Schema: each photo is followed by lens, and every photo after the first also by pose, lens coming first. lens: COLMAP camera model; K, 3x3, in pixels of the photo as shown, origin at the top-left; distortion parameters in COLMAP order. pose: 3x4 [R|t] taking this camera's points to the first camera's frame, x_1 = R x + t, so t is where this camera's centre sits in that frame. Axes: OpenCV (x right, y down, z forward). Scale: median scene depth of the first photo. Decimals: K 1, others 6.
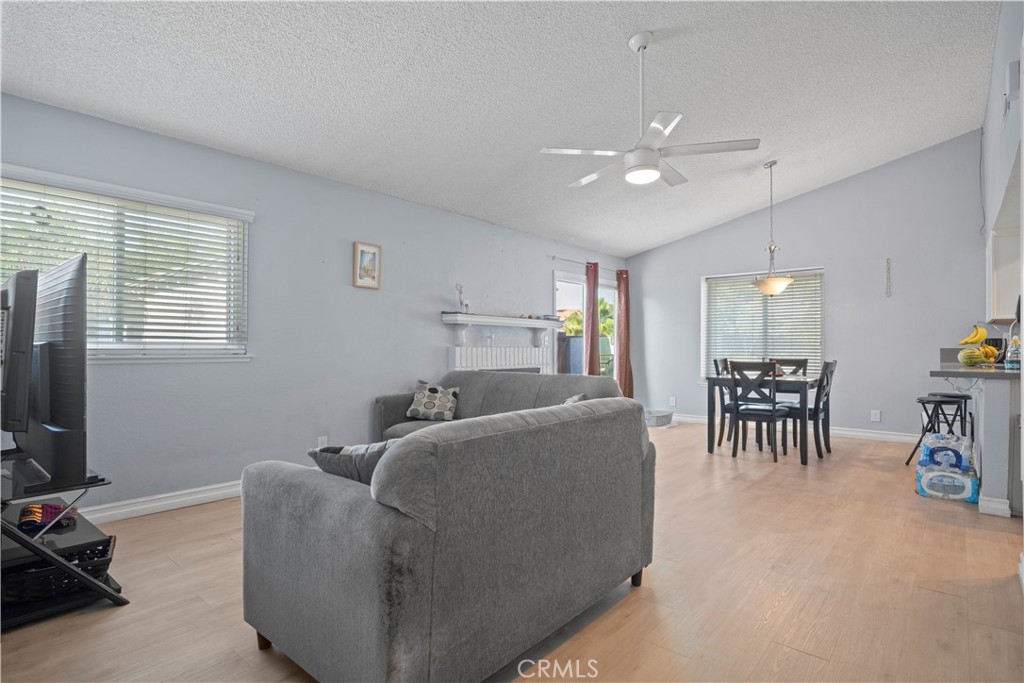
lens RADIAL K [[529.5, 0, 496.3], [0, 529.5, 341.6], [0, 0, 1]] dist [-0.007753, -0.000379]
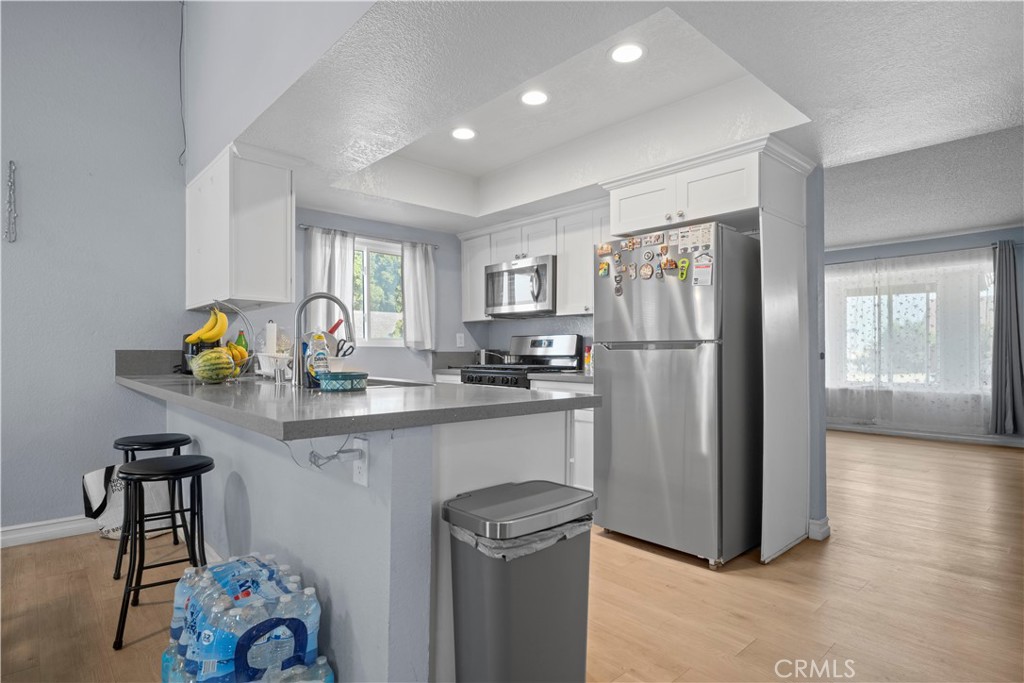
lens RADIAL K [[529.5, 0, 507.8], [0, 529.5, 349.9], [0, 0, 1]] dist [-0.007753, -0.000379]
pose [[0.103599, 0.001864, 0.994617, 0.362916], [-0.012892, 0.999917, -0.000531, 0.008292], [-0.994536, -0.012767, 0.103614, 0.574386]]
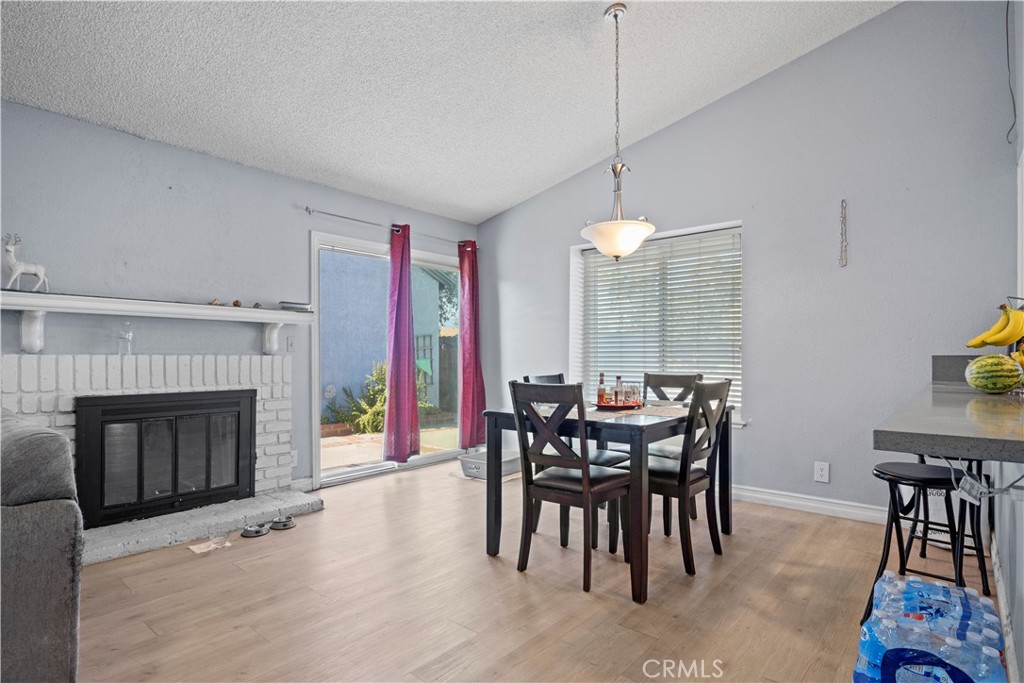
lens RADIAL K [[529.5, 0, 502.9], [0, 529.5, 354.1], [0, 0, 1]] dist [-0.007753, -0.000379]
pose [[0.999992, -0.001694, 0.003557, 0.420454], [0.001672, 0.999978, 0.006415, 0.007586], [-0.003568, -0.006409, 0.999973, 0.482852]]
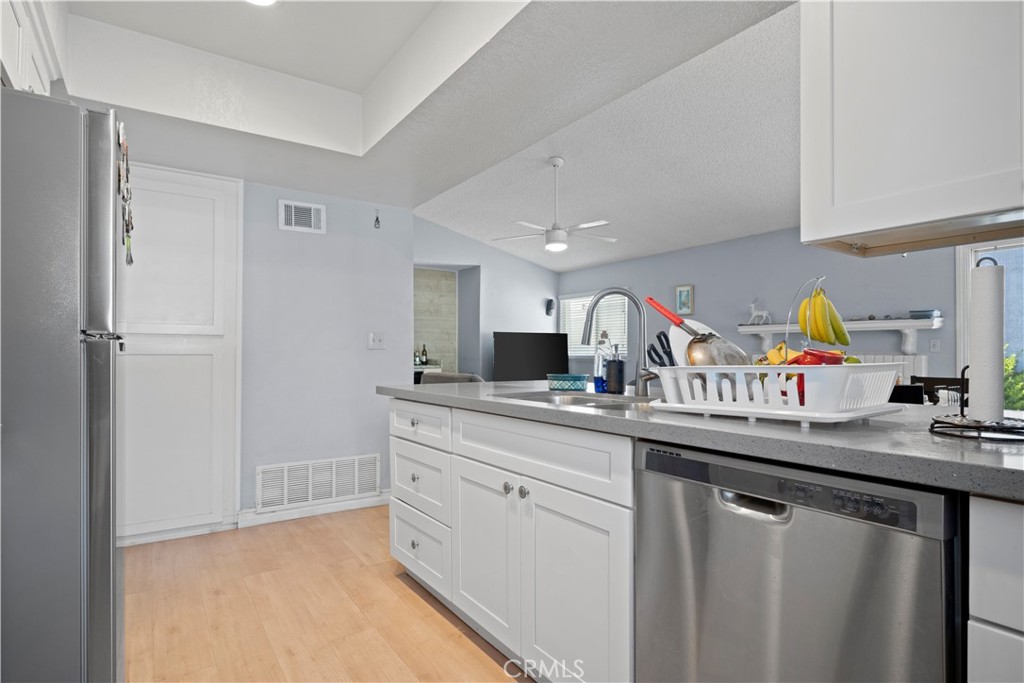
lens RADIAL K [[529.5, 0, 510.9], [0, 529.5, 345.4], [0, 0, 1]] dist [-0.007753, -0.000379]
pose [[-0.245279, -0.022446, -0.969193, 1.150414], [0.002356, 0.999715, -0.023749, 0.015944], [0.969450, -0.008109, -0.245156, 0.780751]]
